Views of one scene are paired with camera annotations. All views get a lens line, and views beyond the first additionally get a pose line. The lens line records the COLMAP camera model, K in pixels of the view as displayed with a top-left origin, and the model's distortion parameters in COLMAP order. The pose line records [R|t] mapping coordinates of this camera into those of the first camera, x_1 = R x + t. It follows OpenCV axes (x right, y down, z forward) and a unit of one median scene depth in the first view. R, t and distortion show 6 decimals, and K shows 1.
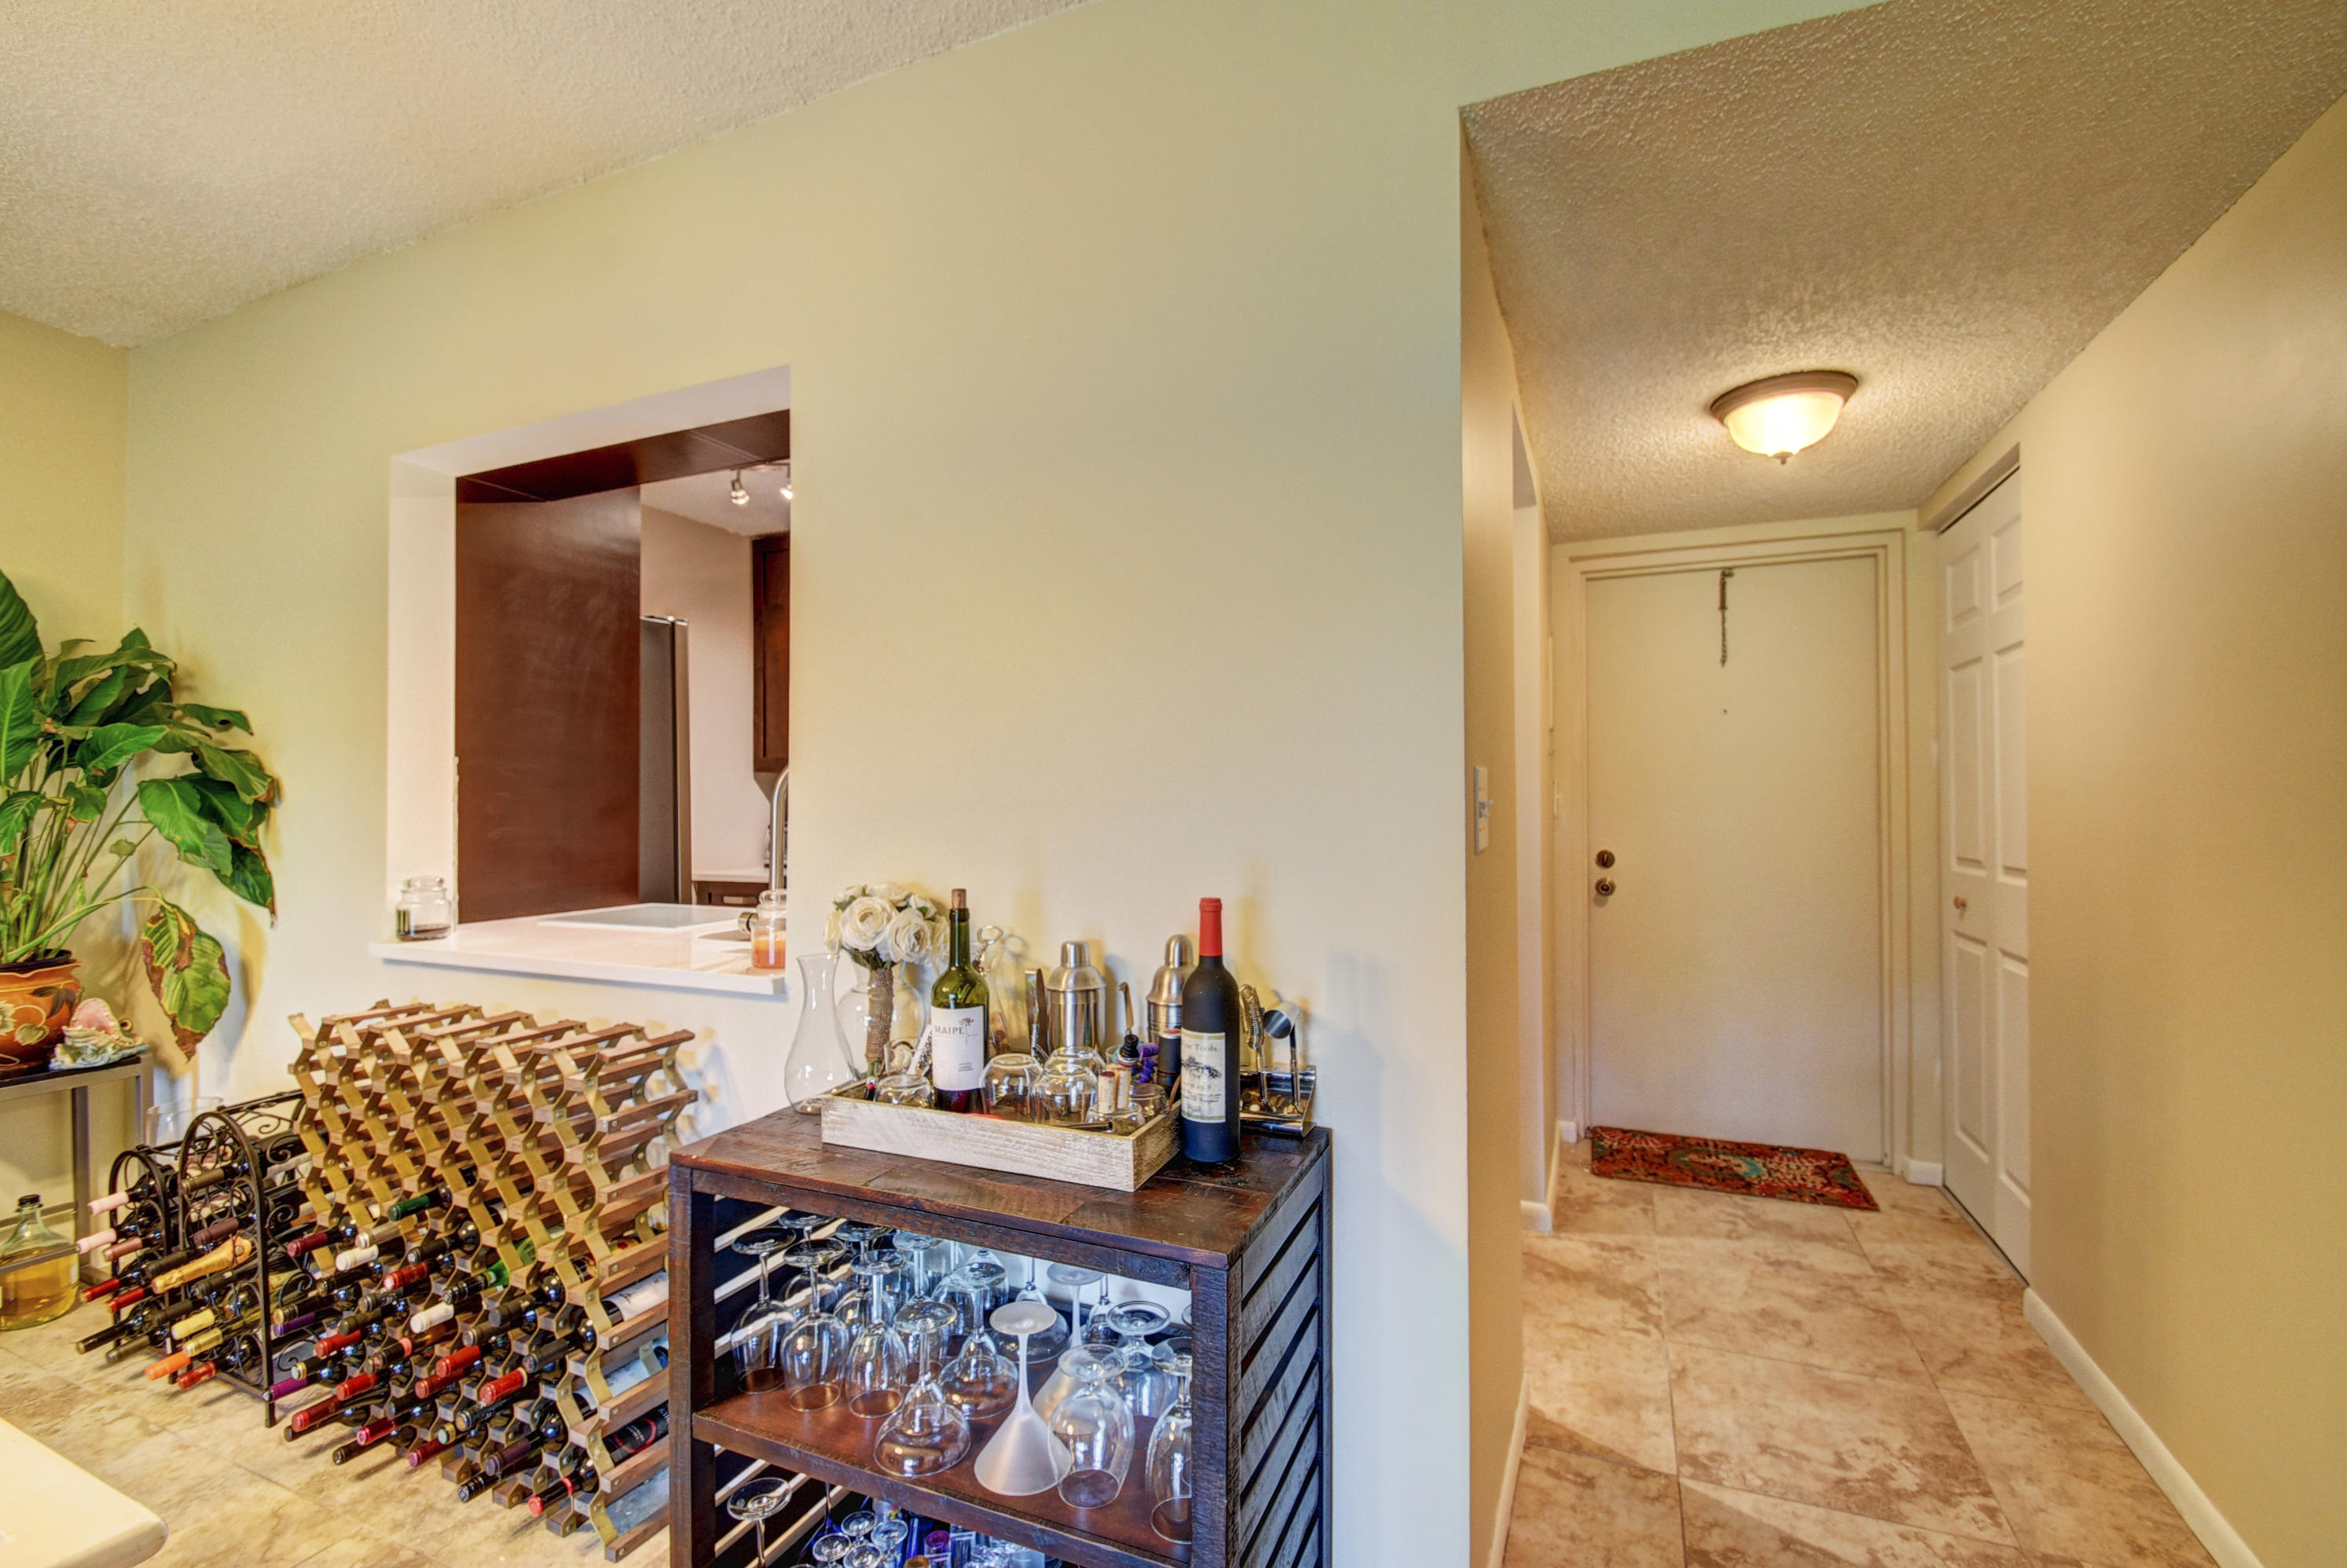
lens RADIAL K [[1037.3, 0, 1162.5], [0, 1037.3, 787.6], [0, 0, 1]] dist [0.024226, -0.022452]
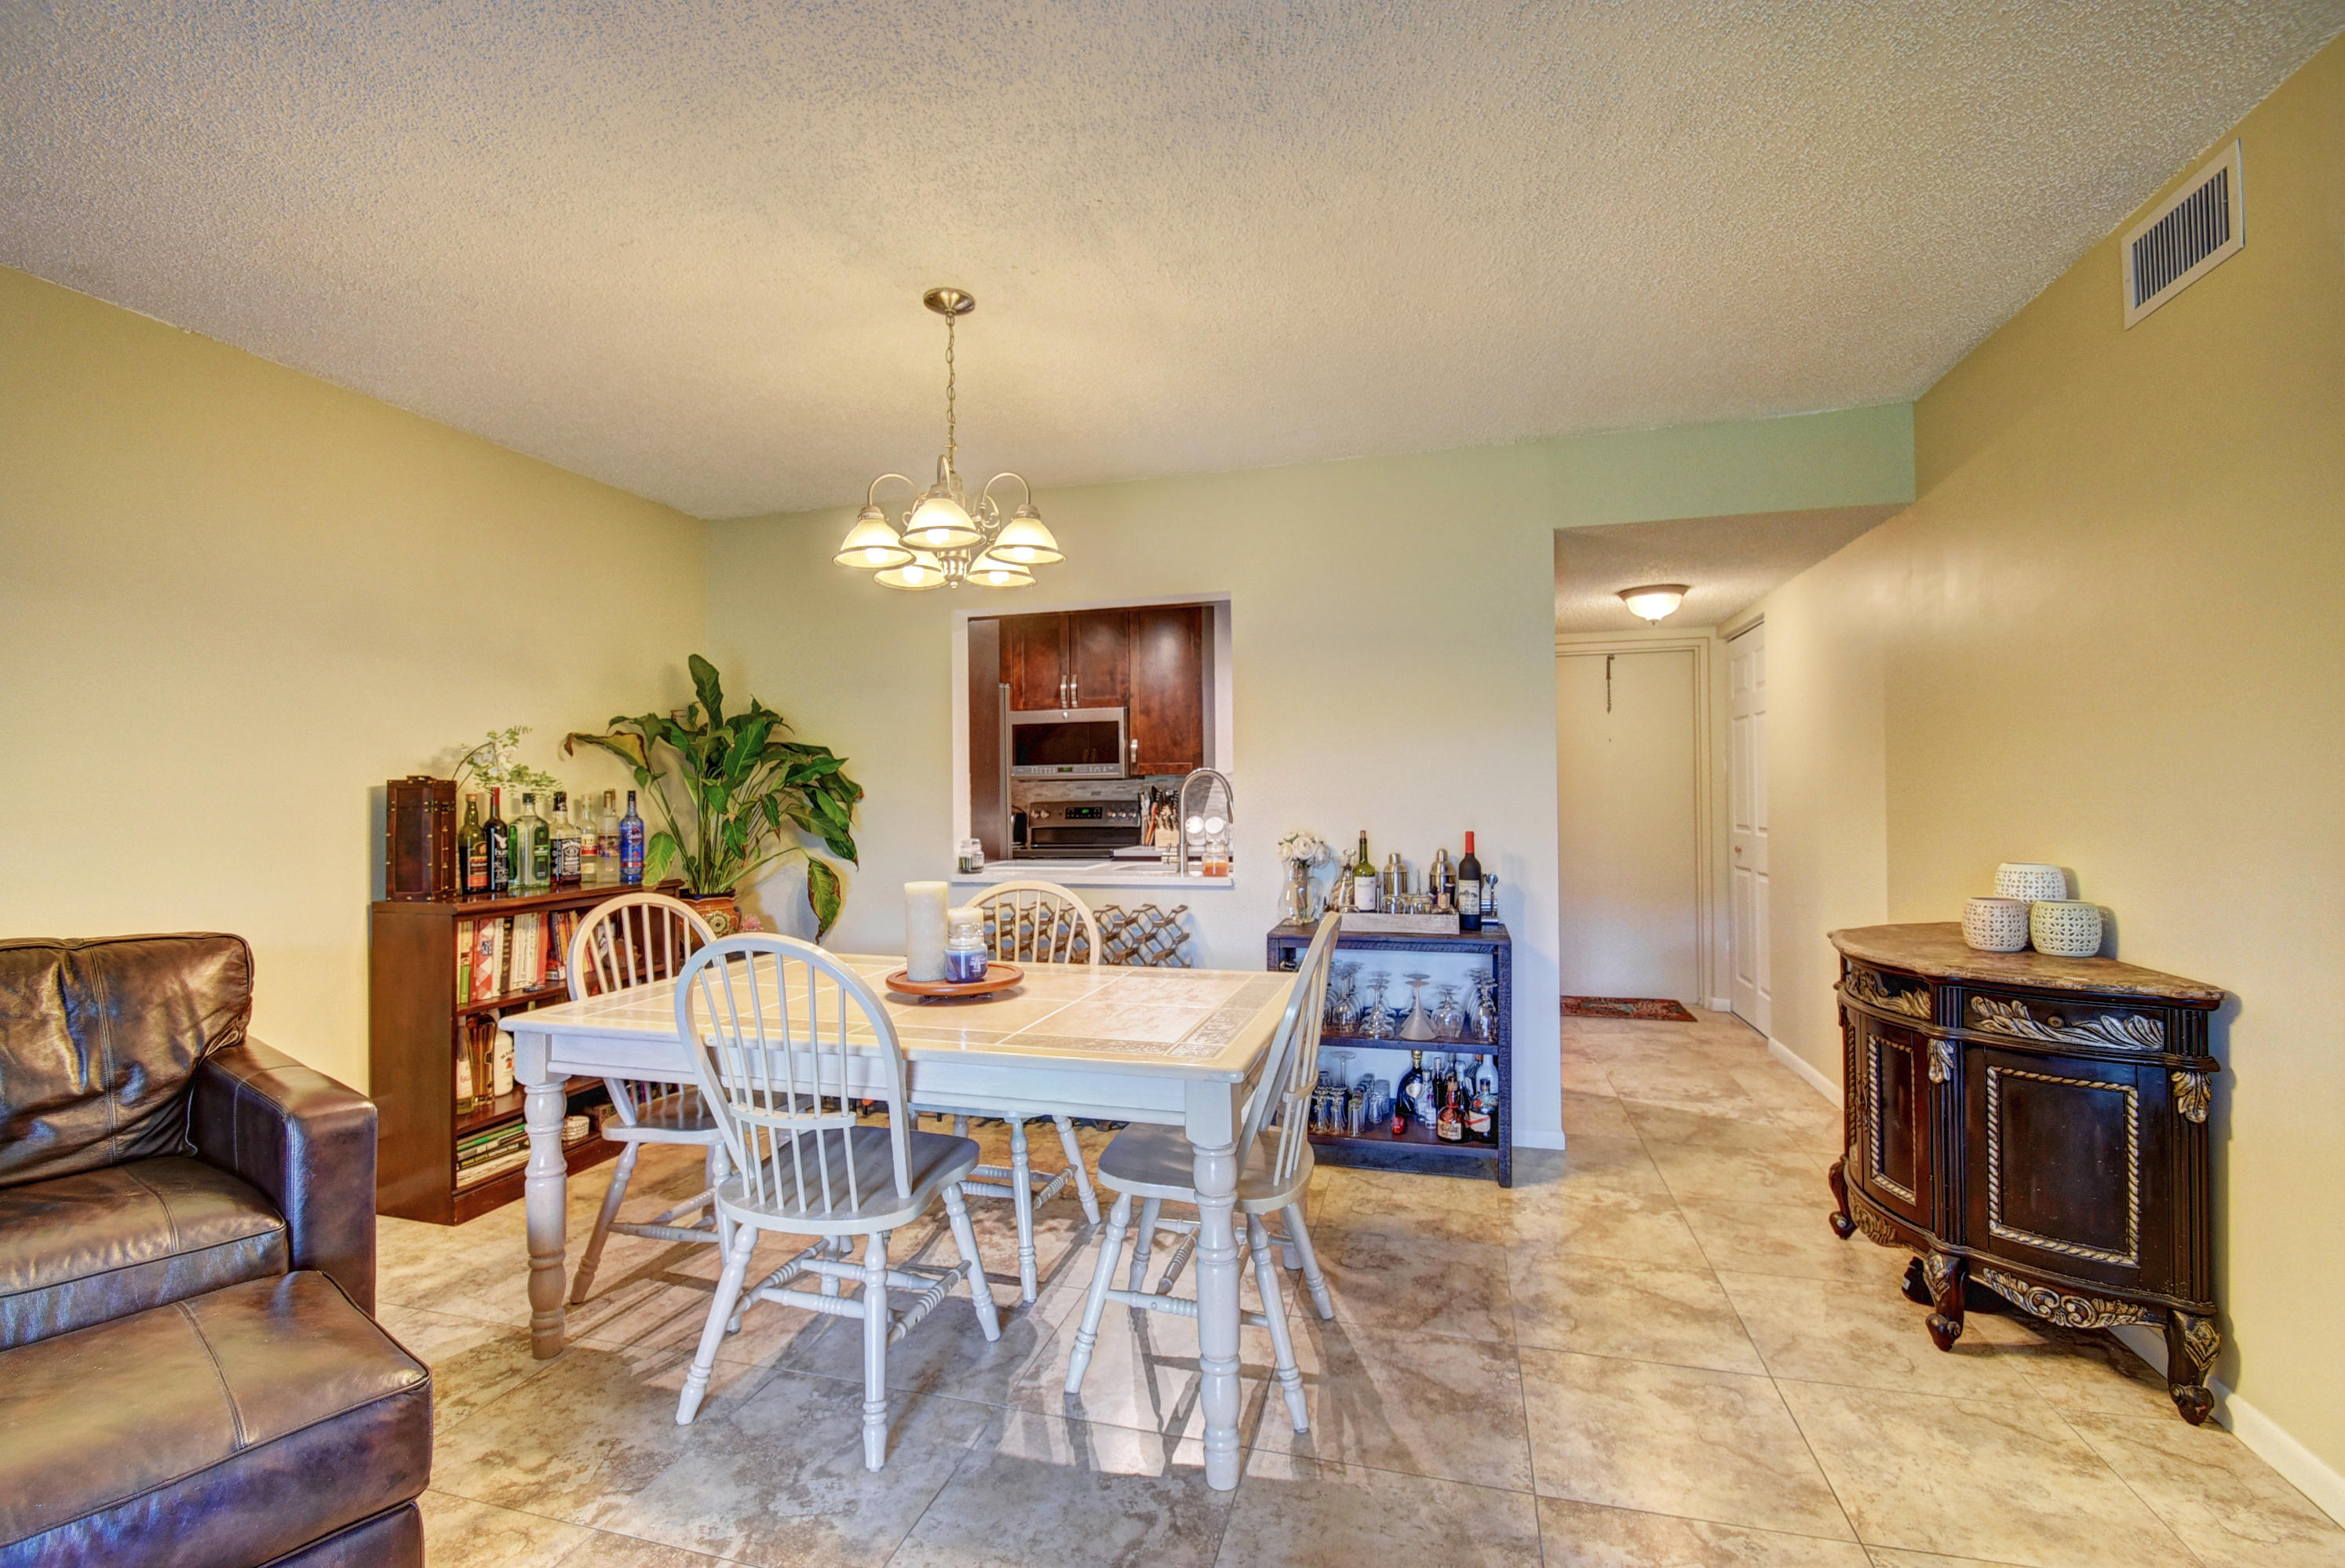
lens RADIAL K [[1036.5, 0, 1161.6], [0, 1036.5, 787.6], [0, 0, 1]] dist [0.024226, -0.022452]
pose [[0.990780, -0.005044, 0.135386, -0.556493], [0.004448, 0.999979, 0.004705, -0.011583], [-0.135407, -0.004059, 0.990782, -0.773780]]
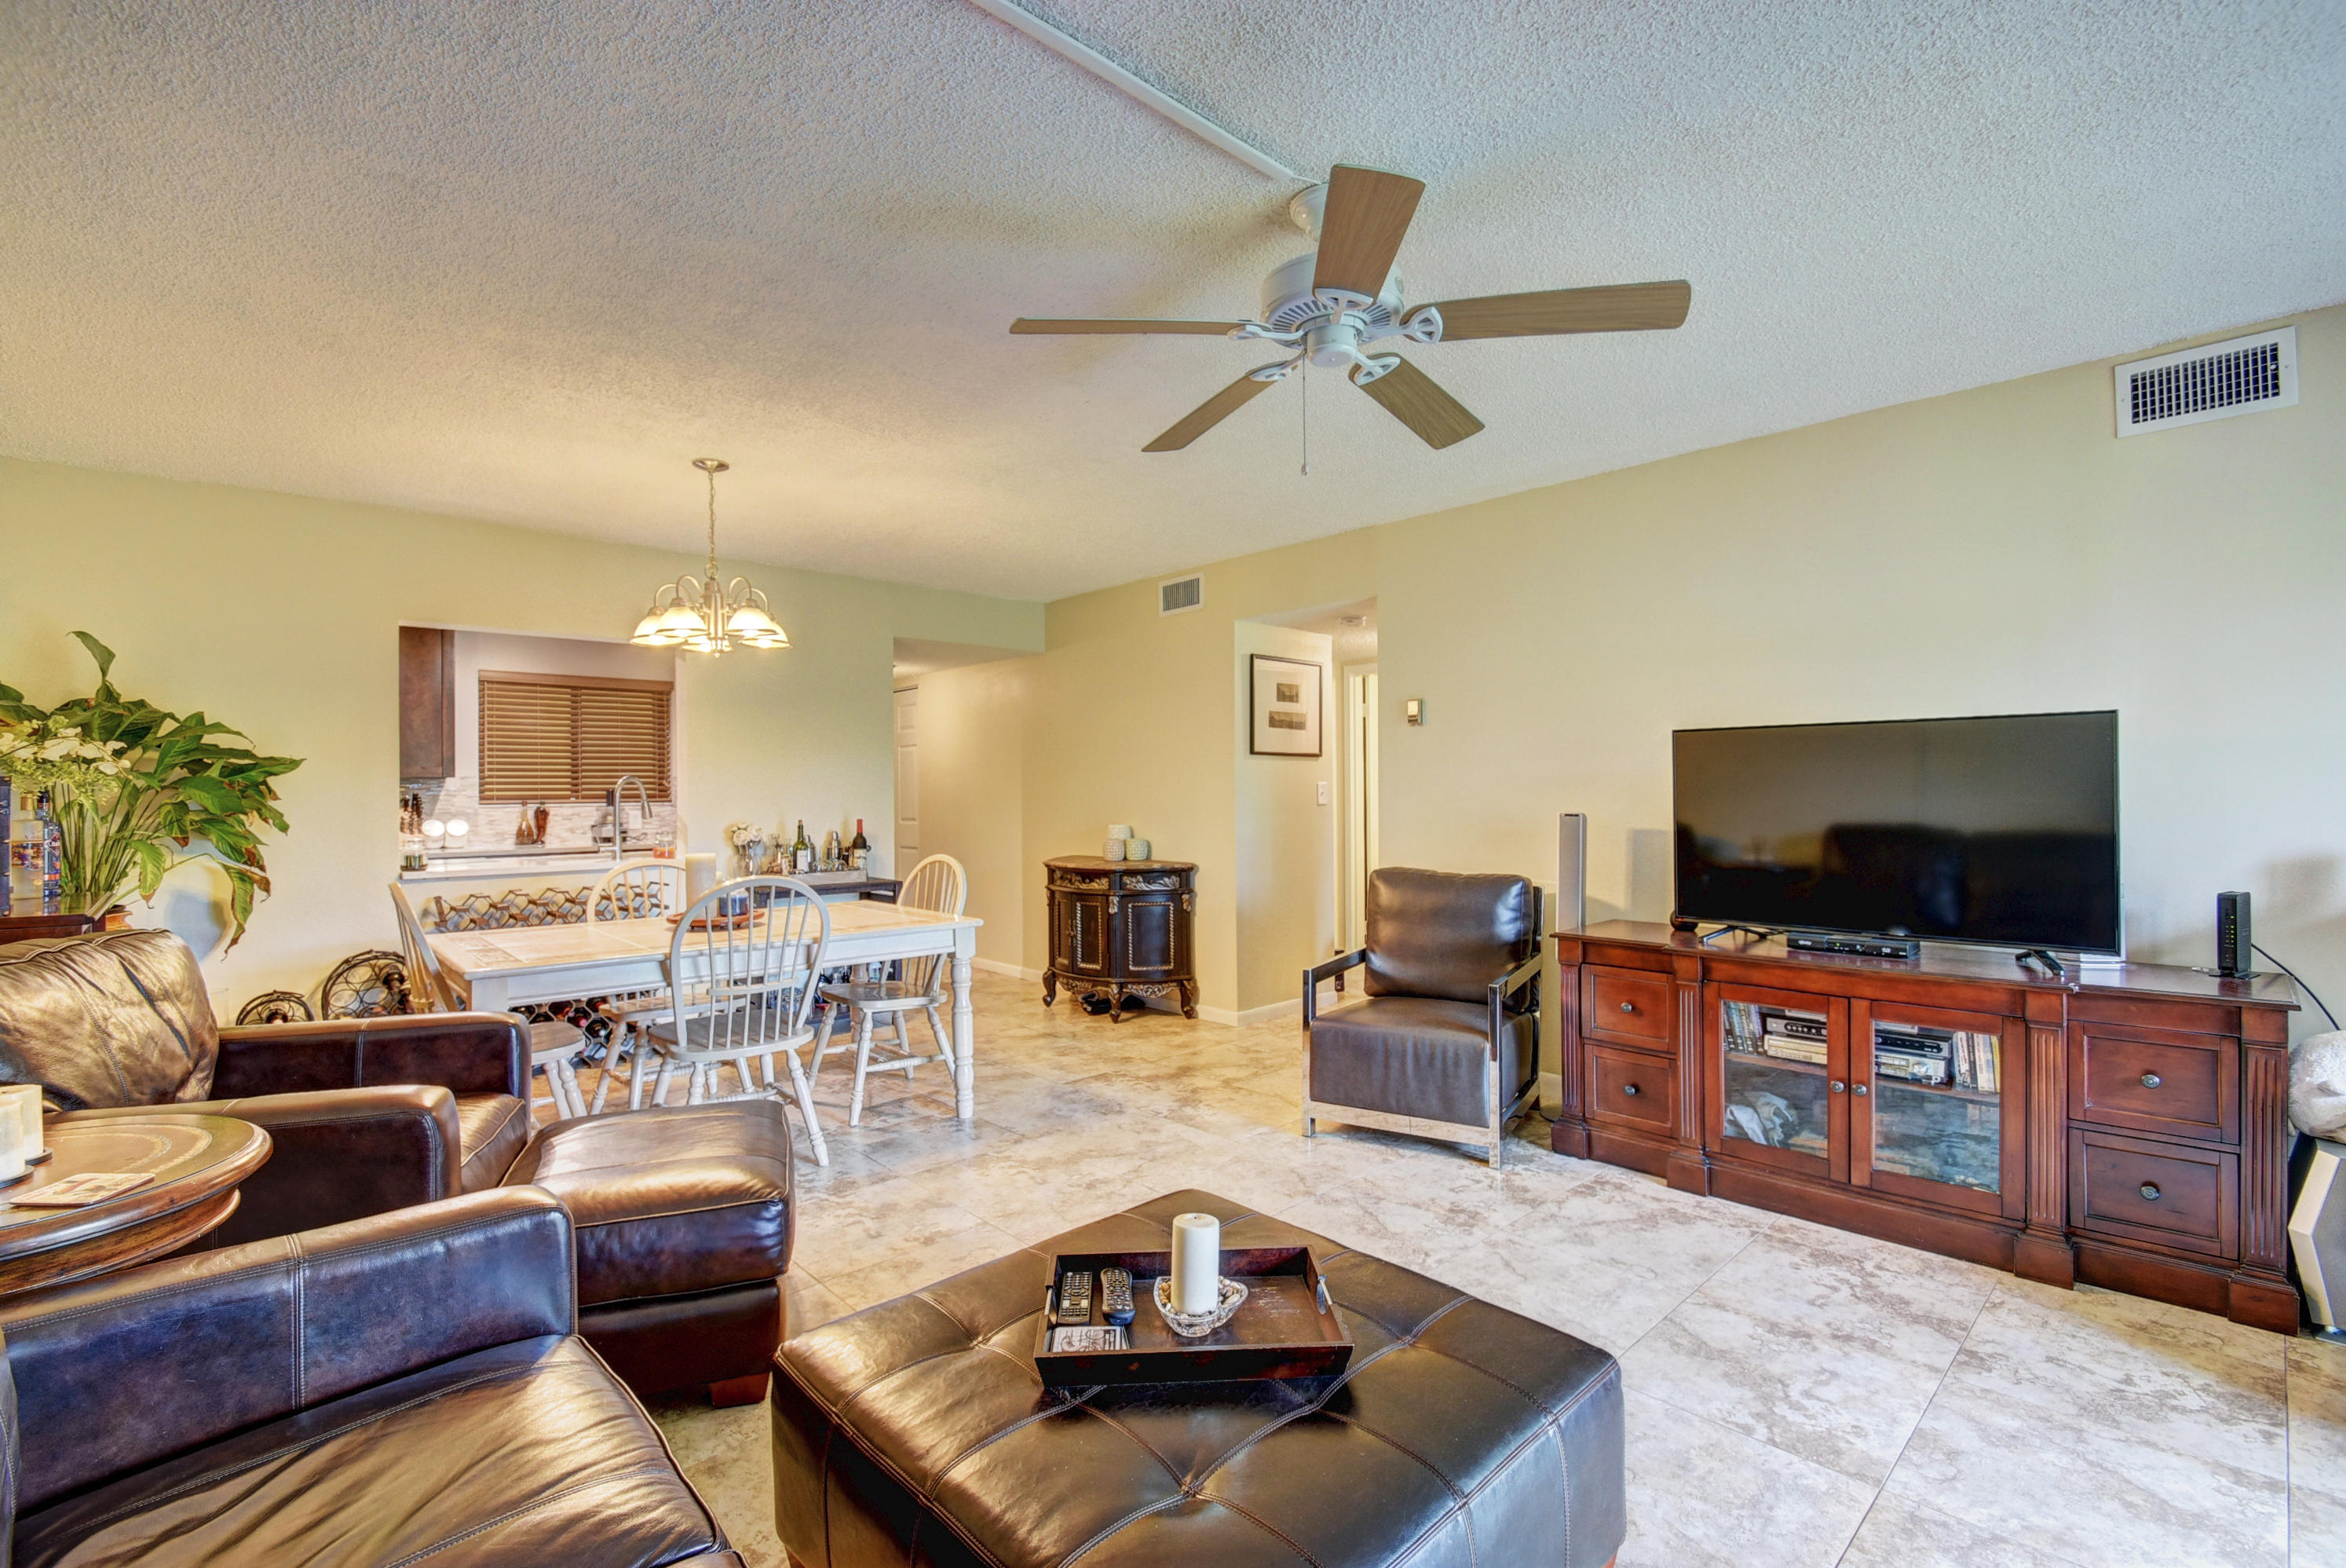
lens RADIAL K [[1037.0, 0, 1162.0], [0, 1037.0, 787.6], [0, 0, 1]] dist [0.024226, -0.022452]
pose [[0.398440, 0.003371, 0.917188, -1.724361], [-0.006863, 0.999976, -0.000694, -0.014767], [-0.917169, -0.006018, 0.398453, -0.940026]]
